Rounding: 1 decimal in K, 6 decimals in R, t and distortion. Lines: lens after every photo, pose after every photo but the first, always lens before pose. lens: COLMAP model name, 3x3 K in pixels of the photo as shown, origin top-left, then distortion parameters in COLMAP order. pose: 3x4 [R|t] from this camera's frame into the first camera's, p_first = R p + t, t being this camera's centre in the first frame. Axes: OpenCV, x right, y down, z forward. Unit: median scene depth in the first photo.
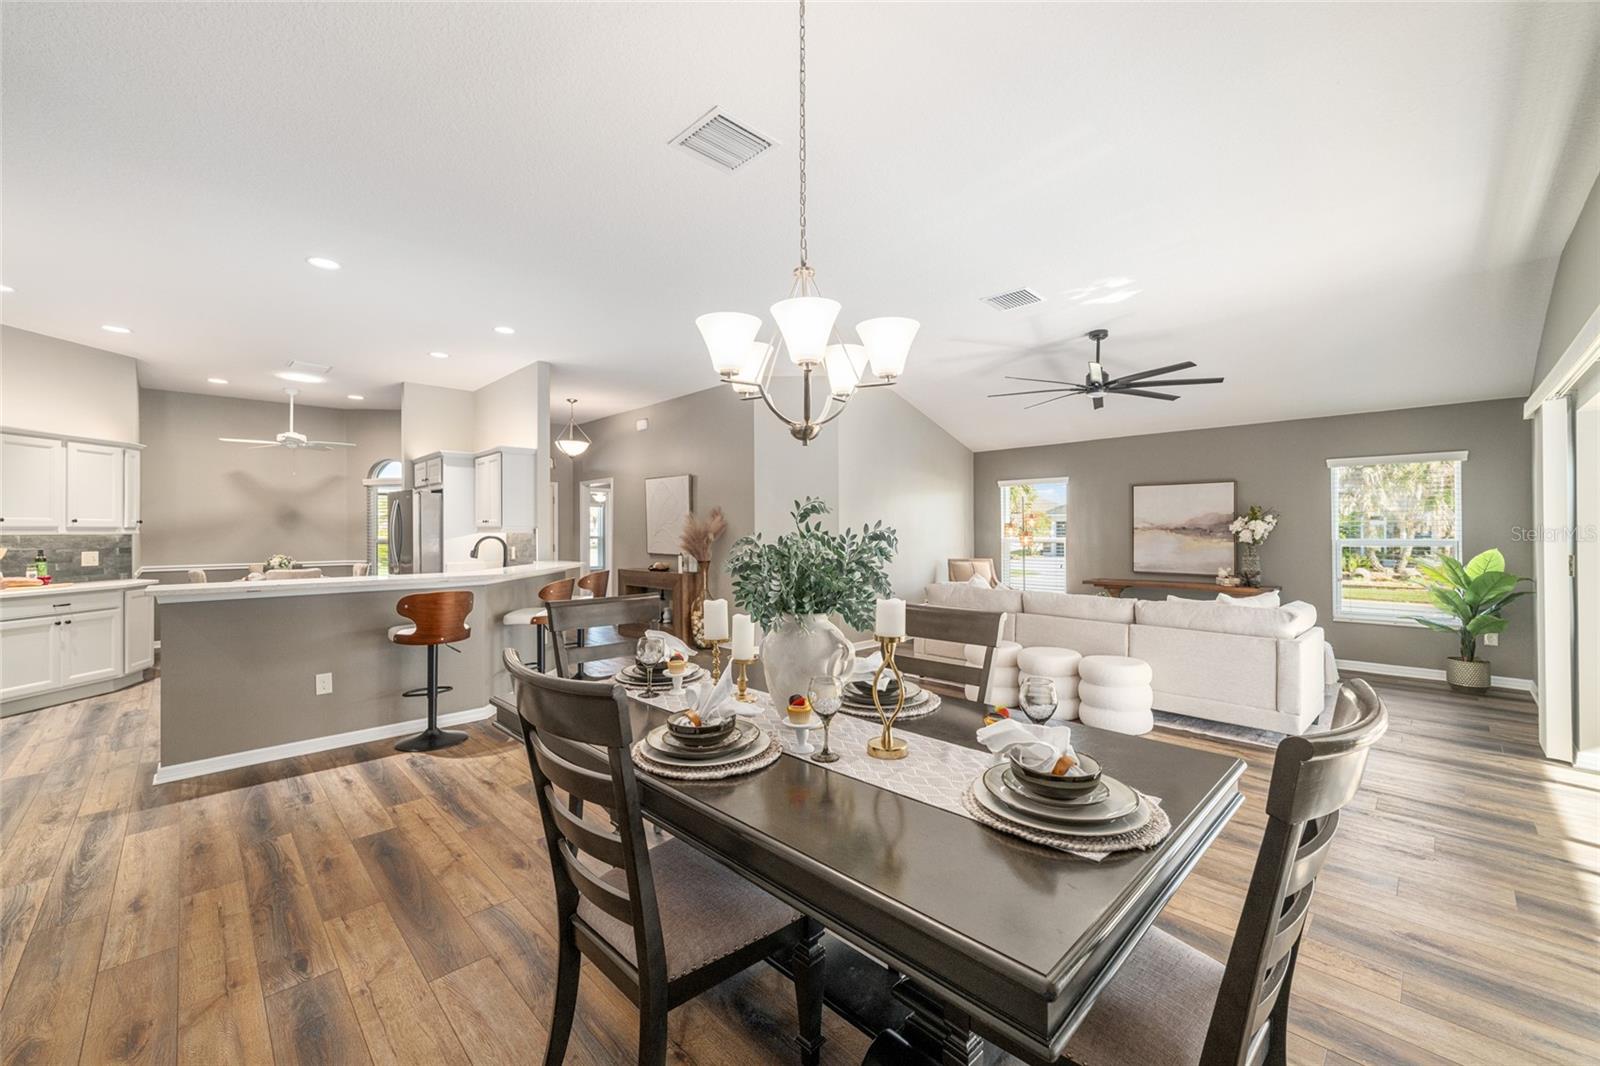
lens RADIAL K [[636.3, 0, 796.3], [0, 636.3, 530.4], [0, 0, 1]] dist [0.001142, 0.000747]
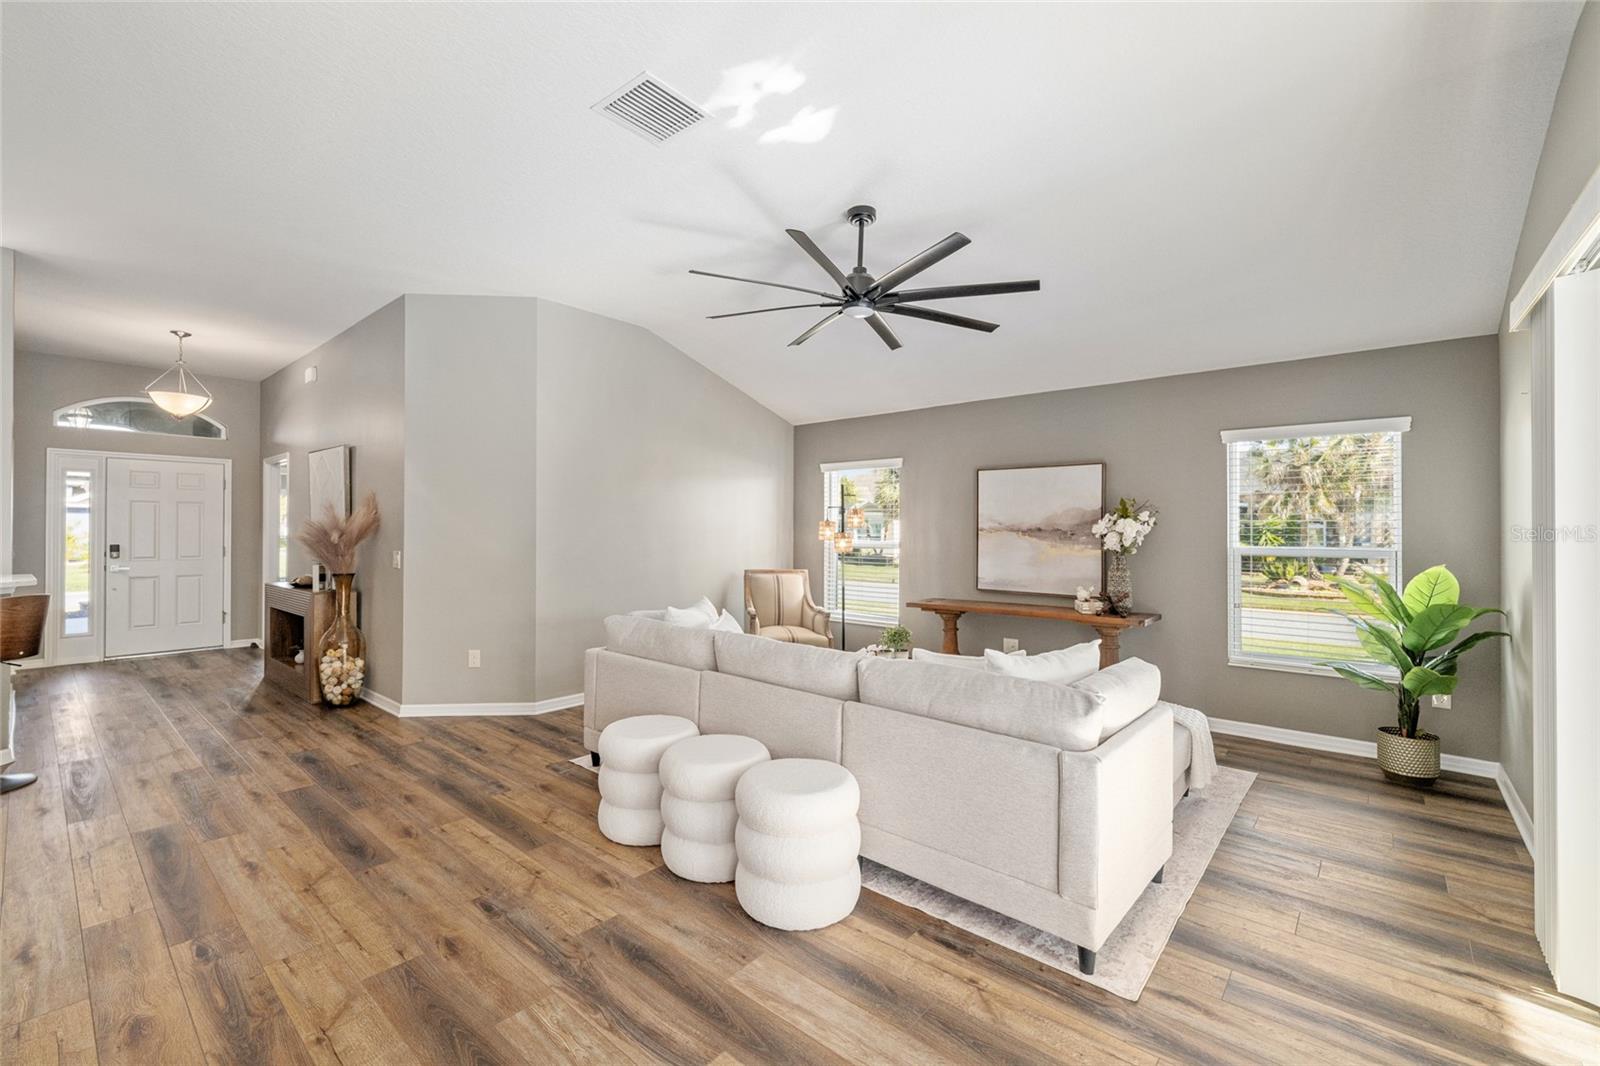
lens RADIAL K [[678.6, 0, 800.0], [0, 678.6, 526.3], [0, 0, 1]] dist [0.001654, -0.000215]
pose [[0.996491, 0.007695, 0.083350, 0.328057], [-0.007192, 0.999954, -0.006332, -0.000333], [-0.083395, 0.005710, 0.996500, 0.313950]]
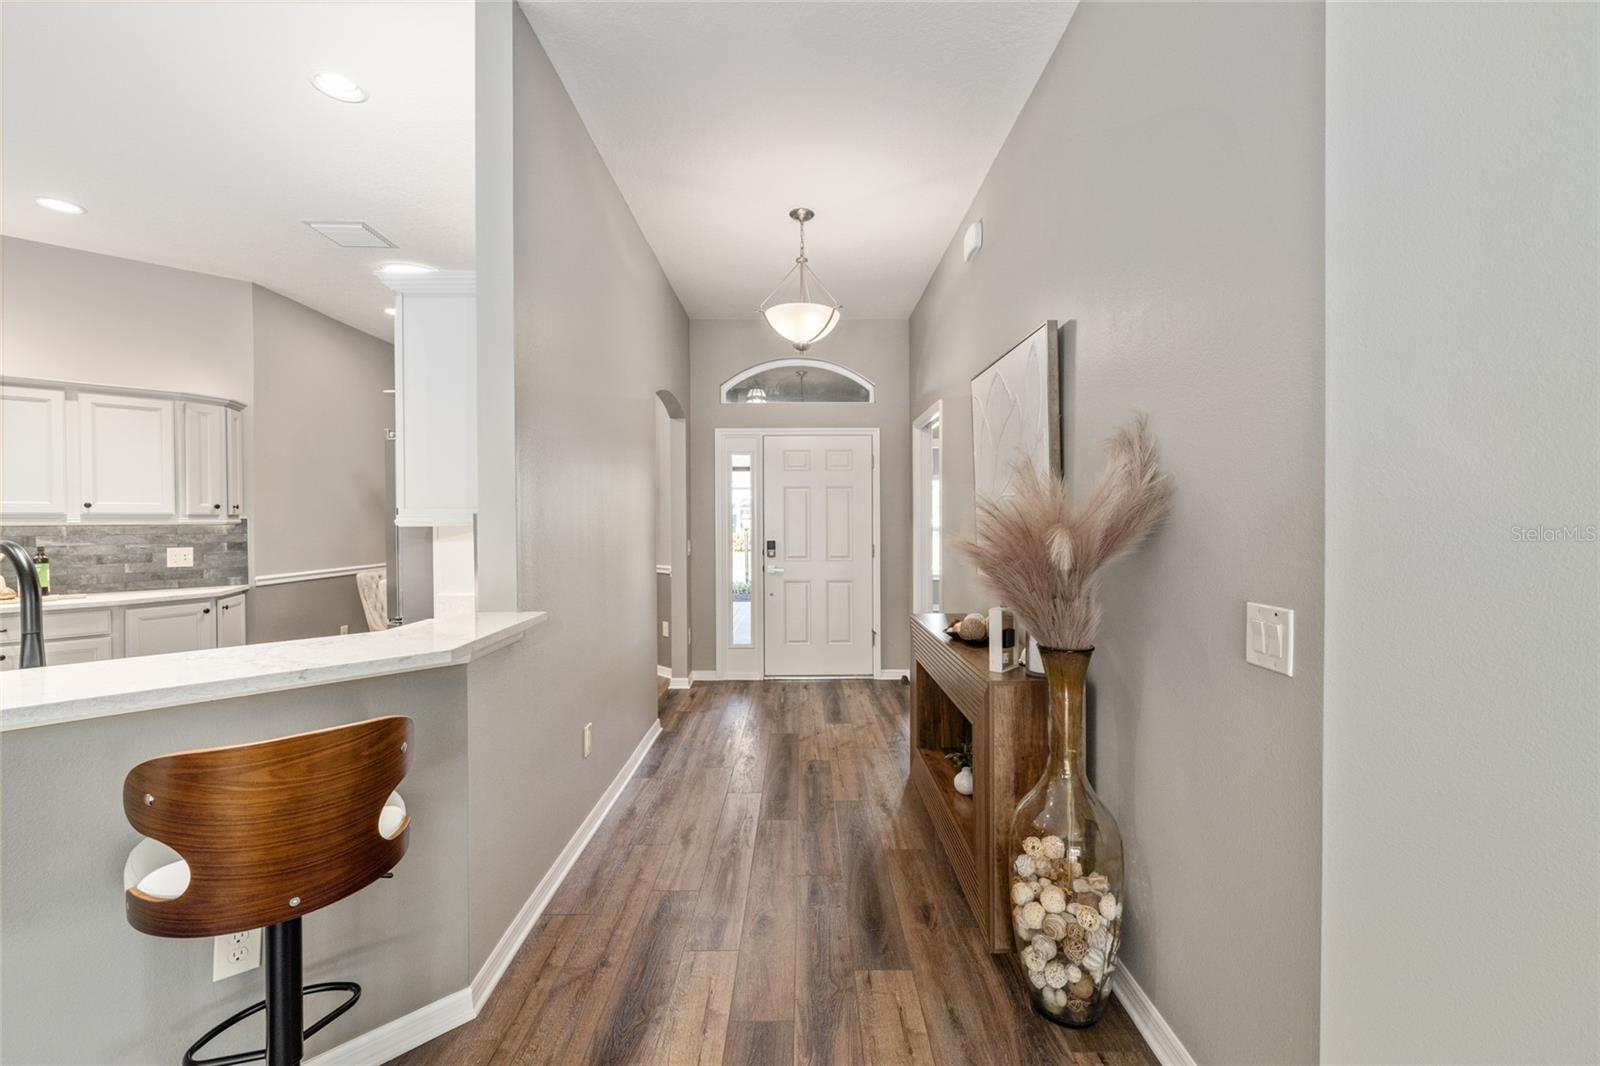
lens RADIAL K [[671.5, 0, 802.8], [0, 671.5, 527.2], [0, 0, 1]] dist [-0.002285, -0.000208]
pose [[0.719709, 0.010320, -0.694199, -0.053246], [0.000929, 0.999874, 0.015828, -0.001753], [0.694275, -0.012037, 0.719609, 0.920196]]
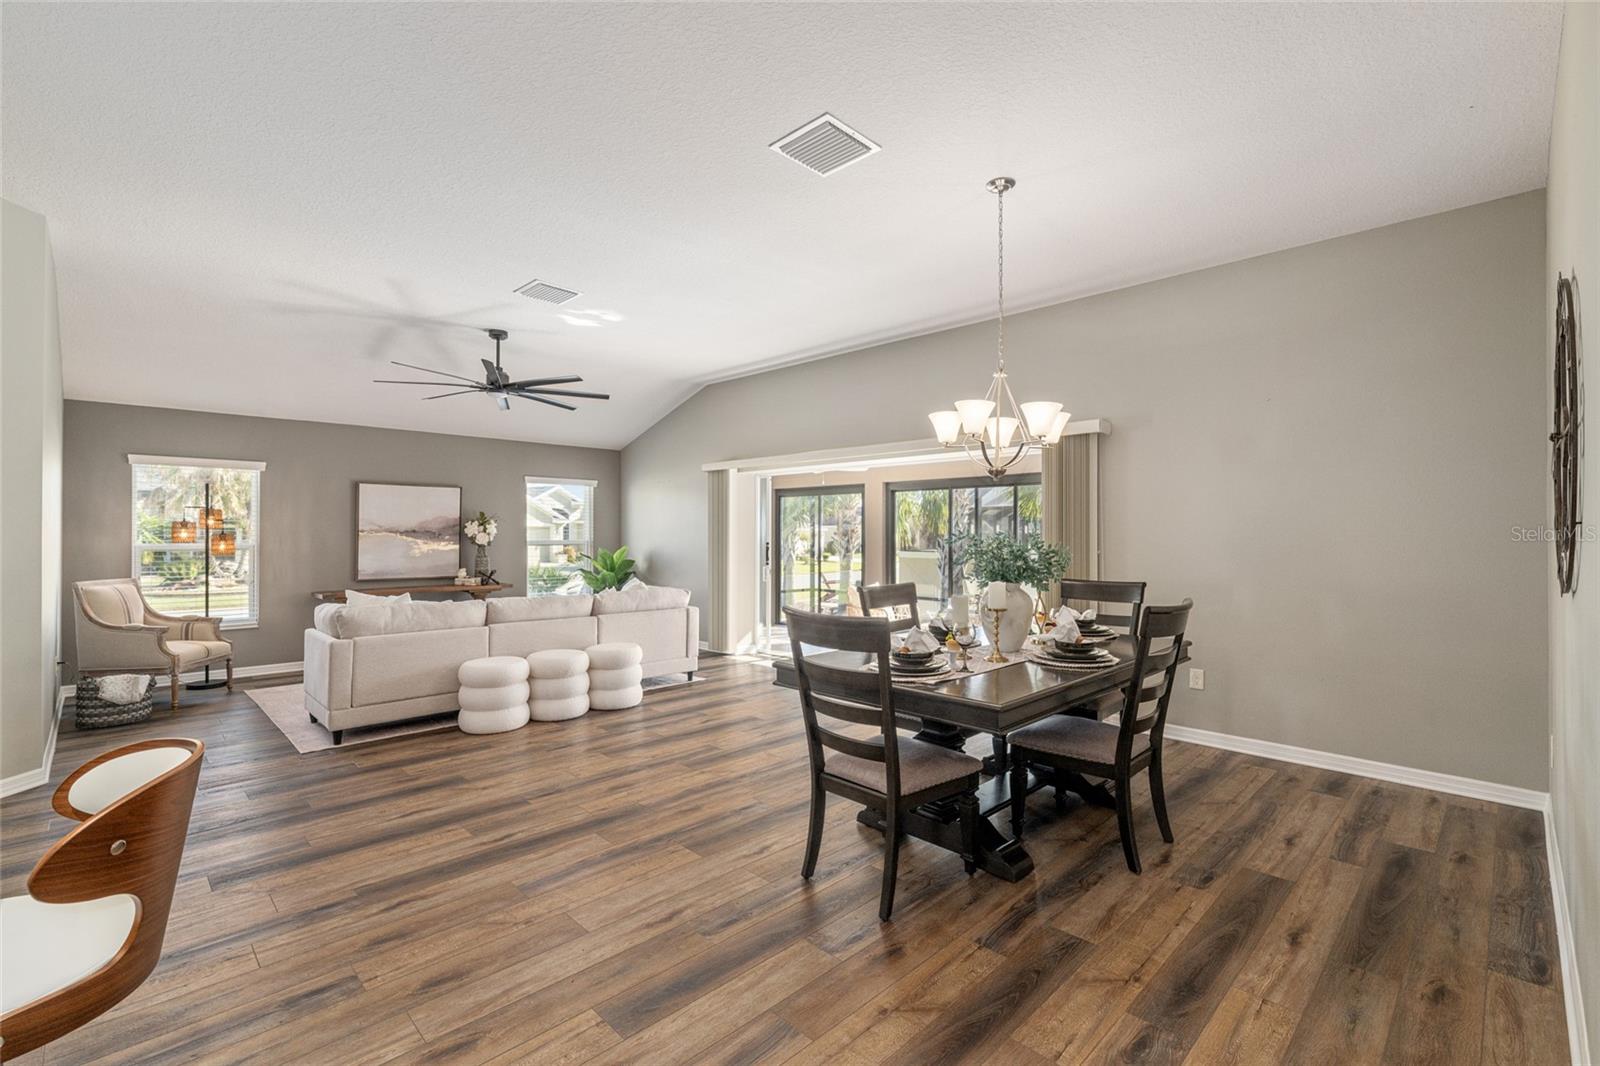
lens RADIAL K [[712.8, 0, 812.6], [0, 712.8, 527.7], [0, 0, 1]] dist [-0.003946, -0.000718]
pose [[-0.020021, 0.010760, 0.999742, -0.573289], [-0.001155, 0.999941, -0.010786, 0.002750], [-0.999799, -0.001370, -0.020007, 0.486006]]
